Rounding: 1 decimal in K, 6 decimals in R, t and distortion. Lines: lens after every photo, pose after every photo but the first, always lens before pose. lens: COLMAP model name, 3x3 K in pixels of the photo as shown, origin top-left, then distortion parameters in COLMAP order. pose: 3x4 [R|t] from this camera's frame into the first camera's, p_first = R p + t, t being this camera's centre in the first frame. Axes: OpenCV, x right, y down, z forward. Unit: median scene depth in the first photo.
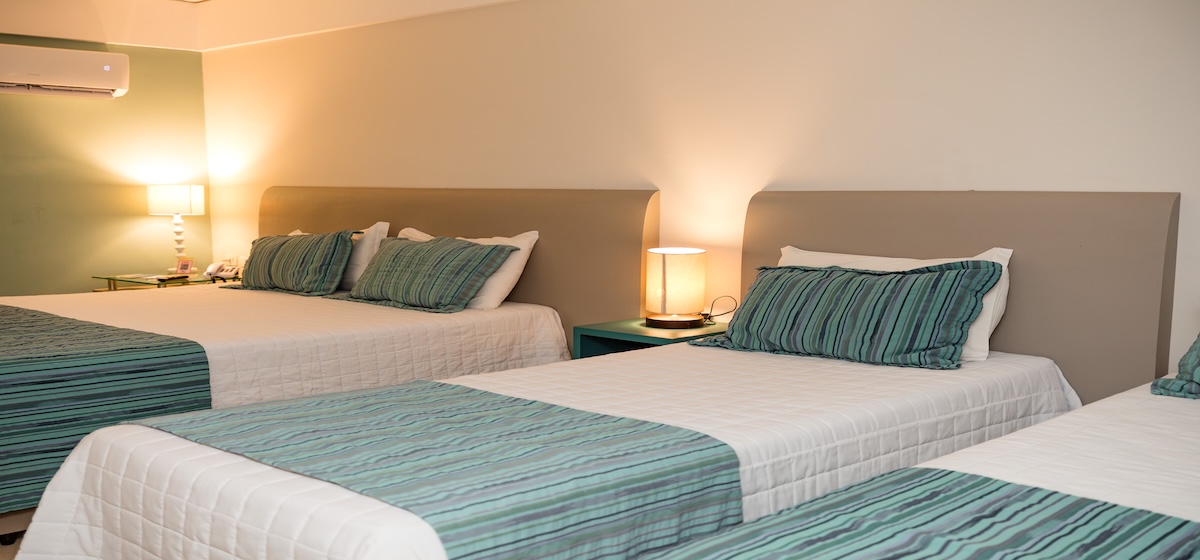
lens RADIAL K [[1188.9, 0, 596.4], [0, 1188.9, 284.2], [0, 0, 1]] dist [-0.001039, 0.000000]
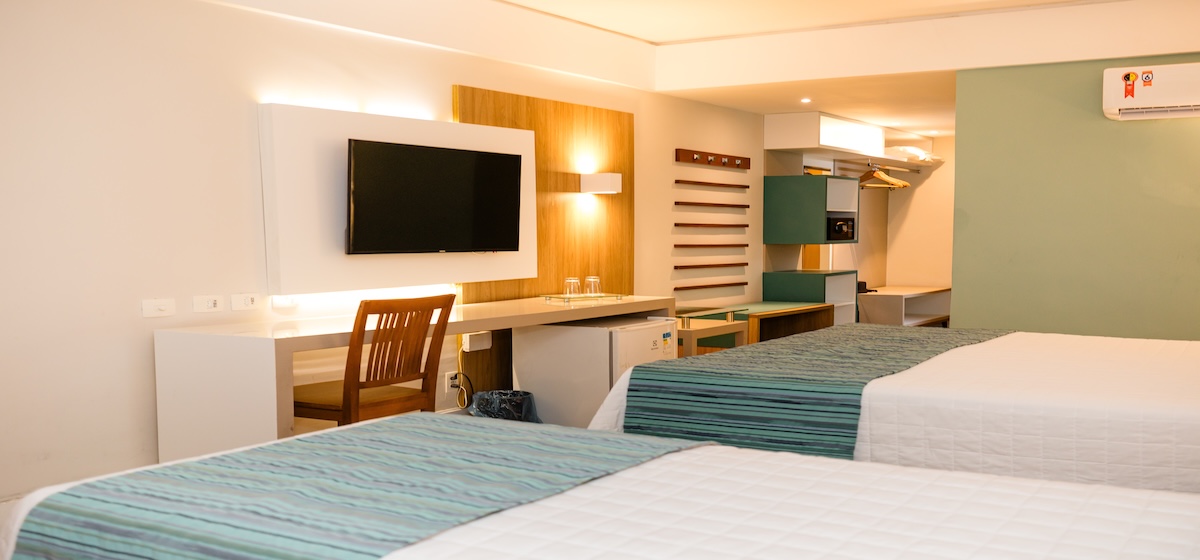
lens RADIAL K [[1188.9, 0, 596.3], [0, 1188.9, 281.8], [0, 0, 1]] dist [-0.001039, 0.000000]
pose [[0.206237, 0.038669, -0.977738, 0.592397], [-0.078666, 0.996640, 0.022823, -0.039338], [0.975335, 0.072208, 0.208586, 0.699075]]
